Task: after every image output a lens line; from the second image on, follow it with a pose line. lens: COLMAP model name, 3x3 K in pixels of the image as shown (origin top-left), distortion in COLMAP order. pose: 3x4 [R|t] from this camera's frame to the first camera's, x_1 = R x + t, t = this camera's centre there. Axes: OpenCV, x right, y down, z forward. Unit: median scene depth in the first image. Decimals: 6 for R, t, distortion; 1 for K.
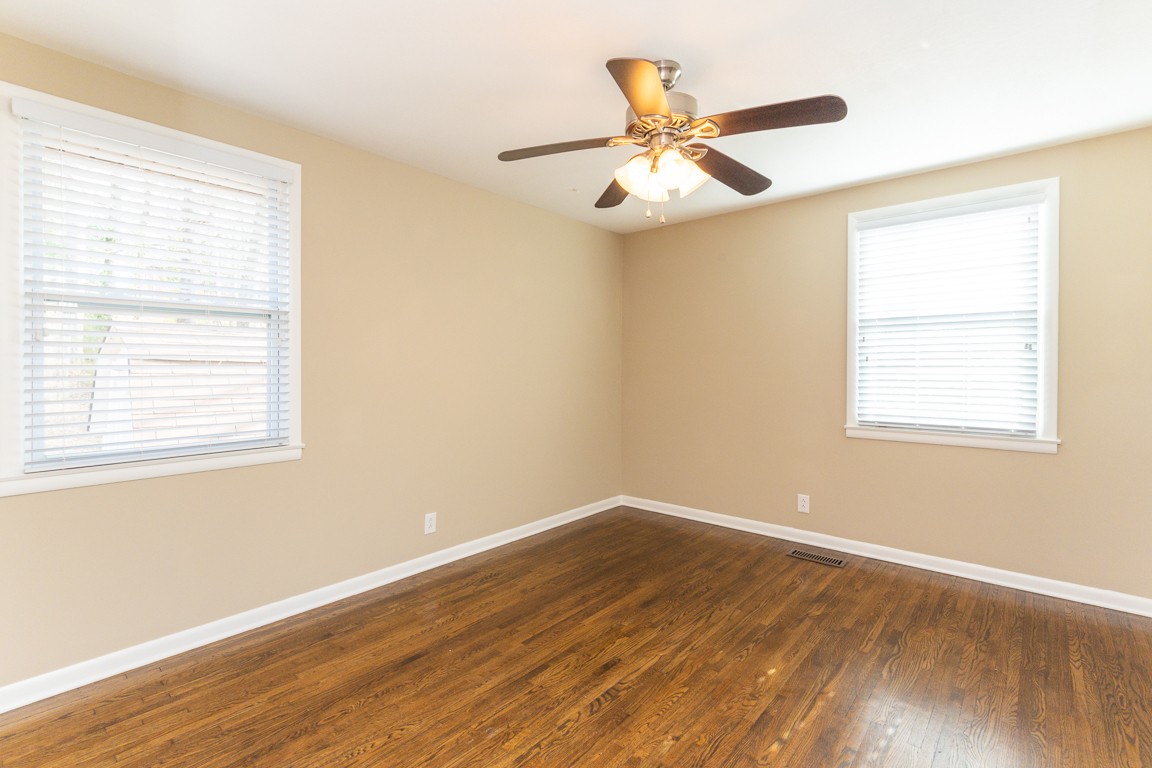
lens RADIAL K [[526.5, 0, 571.3], [0, 526.5, 367.6], [0, 0, 1]] dist [0.016708, -0.006834]
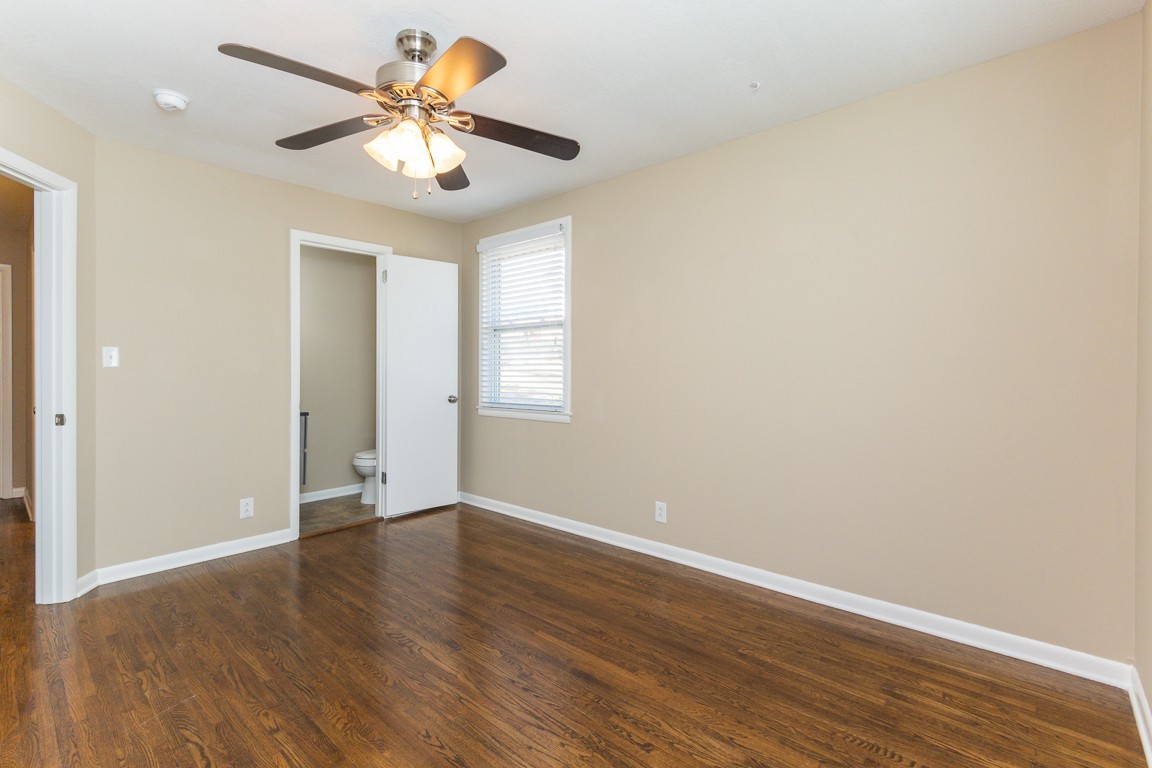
lens RADIAL K [[526.5, 0, 574.3], [0, 526.5, 373.4], [0, 0, 1]] dist [0.016708, -0.006834]
pose [[-0.007948, 0.006973, -0.999944, 0.793440], [-0.003770, 0.999968, 0.007003, 0.025618], [0.999961, 0.003826, -0.007921, 0.909431]]
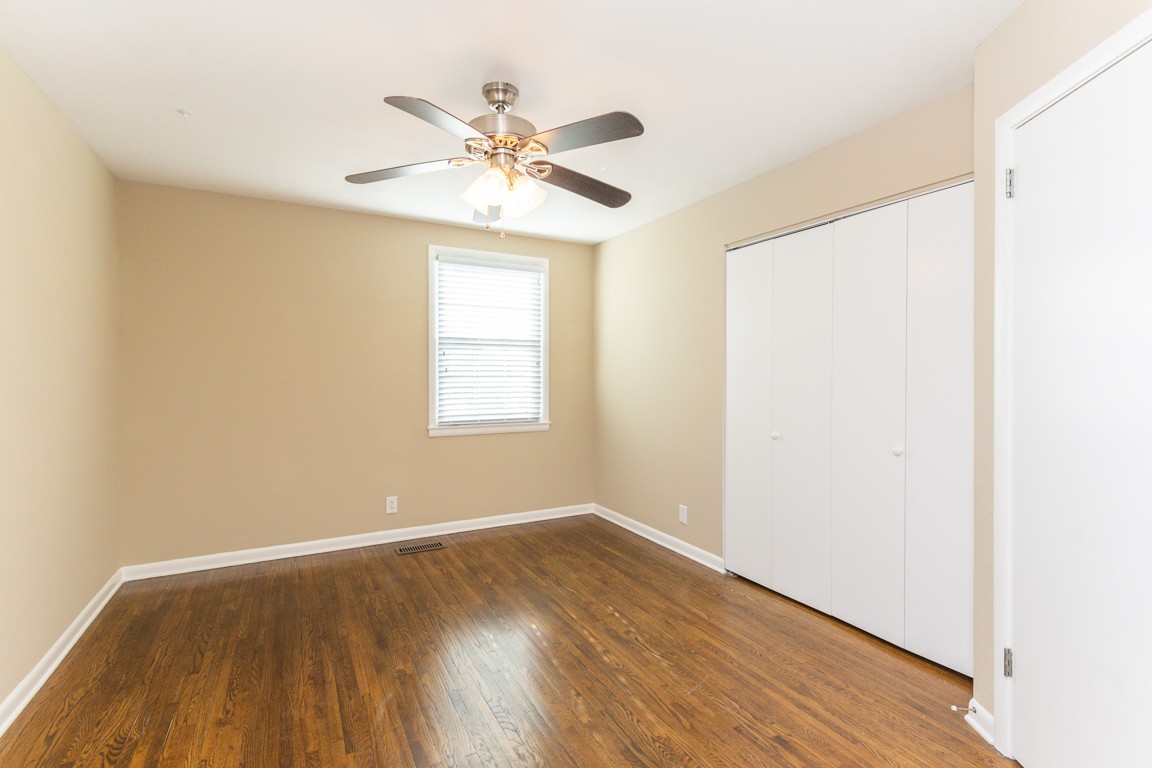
lens RADIAL K [[526.5, 0, 569.0], [0, 526.5, 380.8], [0, 0, 1]] dist [0.016708, -0.006834]
pose [[0.352191, -0.008843, 0.935887, -0.530677], [0.001390, 0.999959, 0.008926, -0.003236], [-0.935927, -0.001843, 0.352189, 0.358327]]
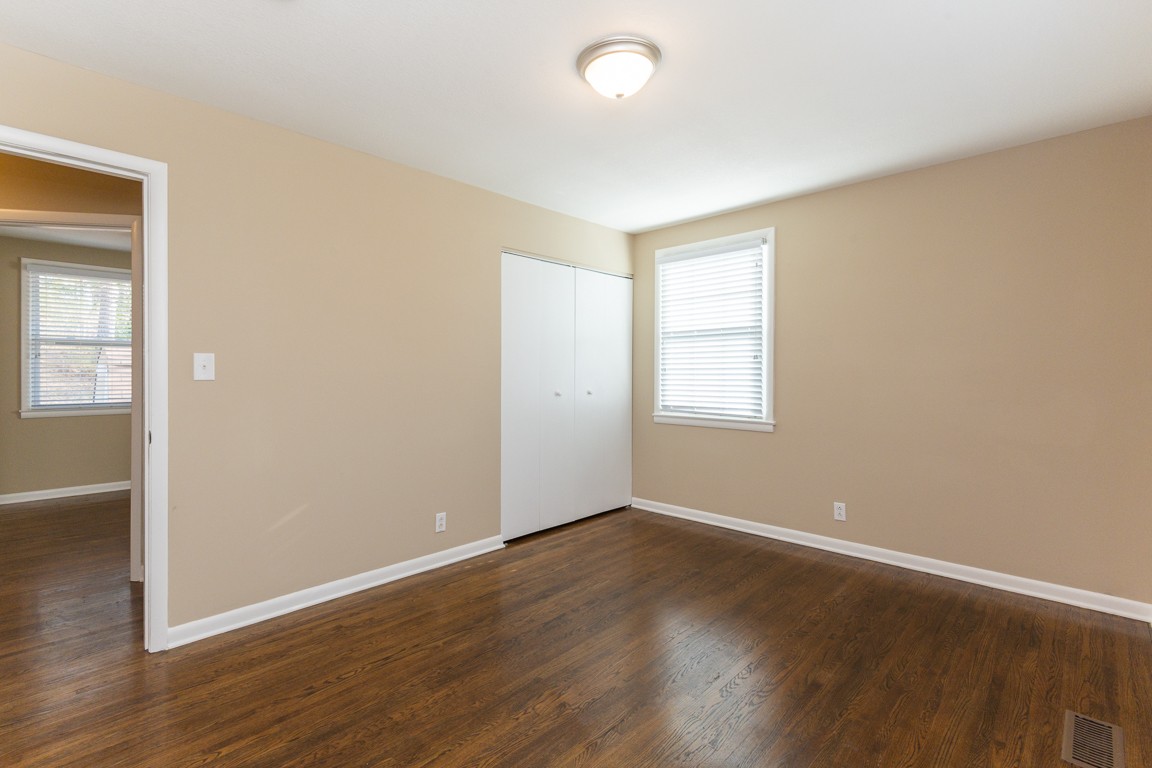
lens RADIAL K [[526.5, 0, 568.0], [0, 526.5, 380.4], [0, 0, 1]] dist [0.016708, -0.006834]
pose [[0.998820, -0.002556, -0.048503, 0.435736], [0.003182, 0.999913, 0.012835, 0.010237], [0.048466, -0.012974, 0.998741, -0.344318]]
